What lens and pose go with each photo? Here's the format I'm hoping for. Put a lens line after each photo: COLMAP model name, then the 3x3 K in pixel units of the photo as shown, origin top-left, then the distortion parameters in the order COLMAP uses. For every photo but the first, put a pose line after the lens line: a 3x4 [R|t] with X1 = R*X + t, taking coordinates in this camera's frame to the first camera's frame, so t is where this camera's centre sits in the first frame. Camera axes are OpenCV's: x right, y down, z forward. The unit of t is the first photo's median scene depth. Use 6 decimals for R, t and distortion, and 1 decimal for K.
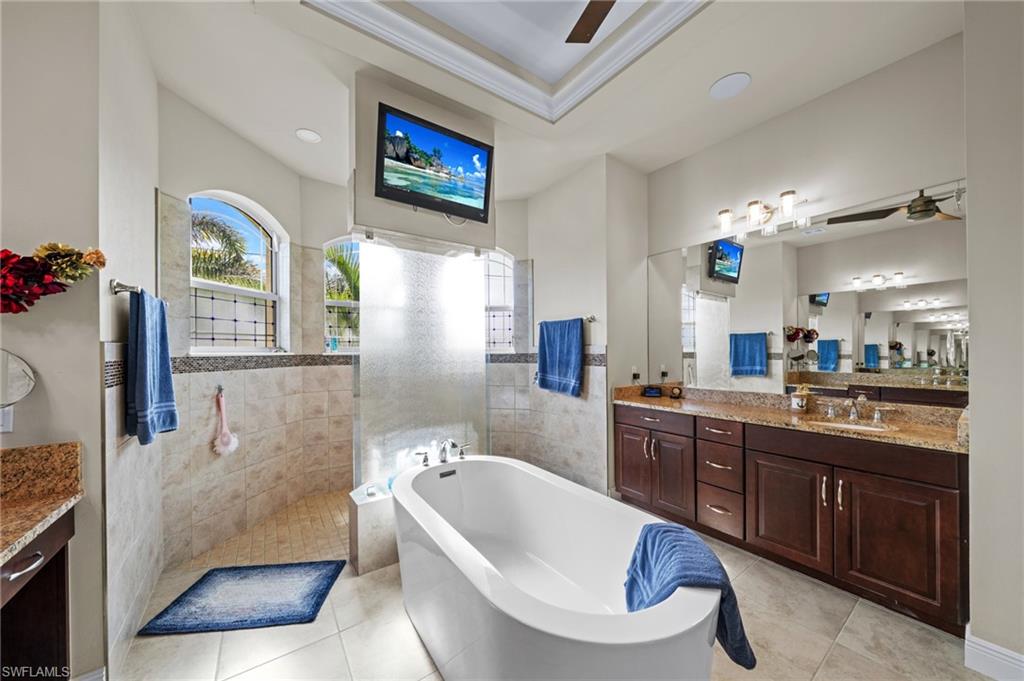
lens RADIAL K [[355.4, 0, 513.6], [0, 355.4, 358.4], [0, 0, 1]] dist [0.023998, 0.000085]
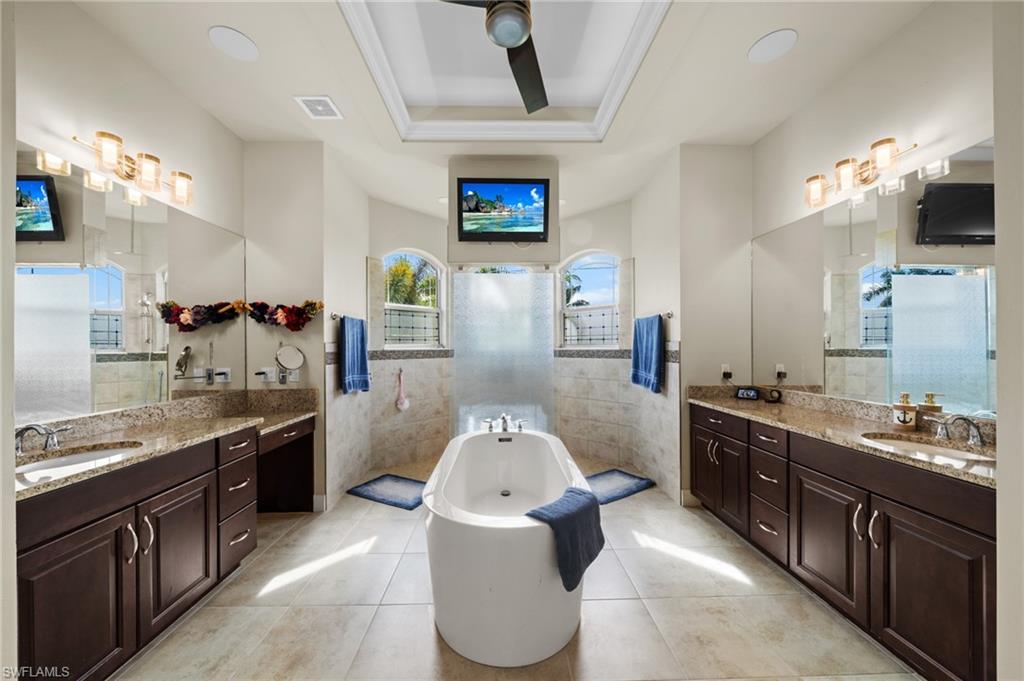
lens RADIAL K [[345.5, 0, 510.0], [0, 345.5, 361.2], [0, 0, 1]] dist [0.044951, 0.000072]
pose [[0.848869, 0.024618, -0.528029, 0.482278], [-0.013512, 0.999599, 0.024882, -0.001556], [0.528430, -0.013987, 0.848862, -0.078221]]
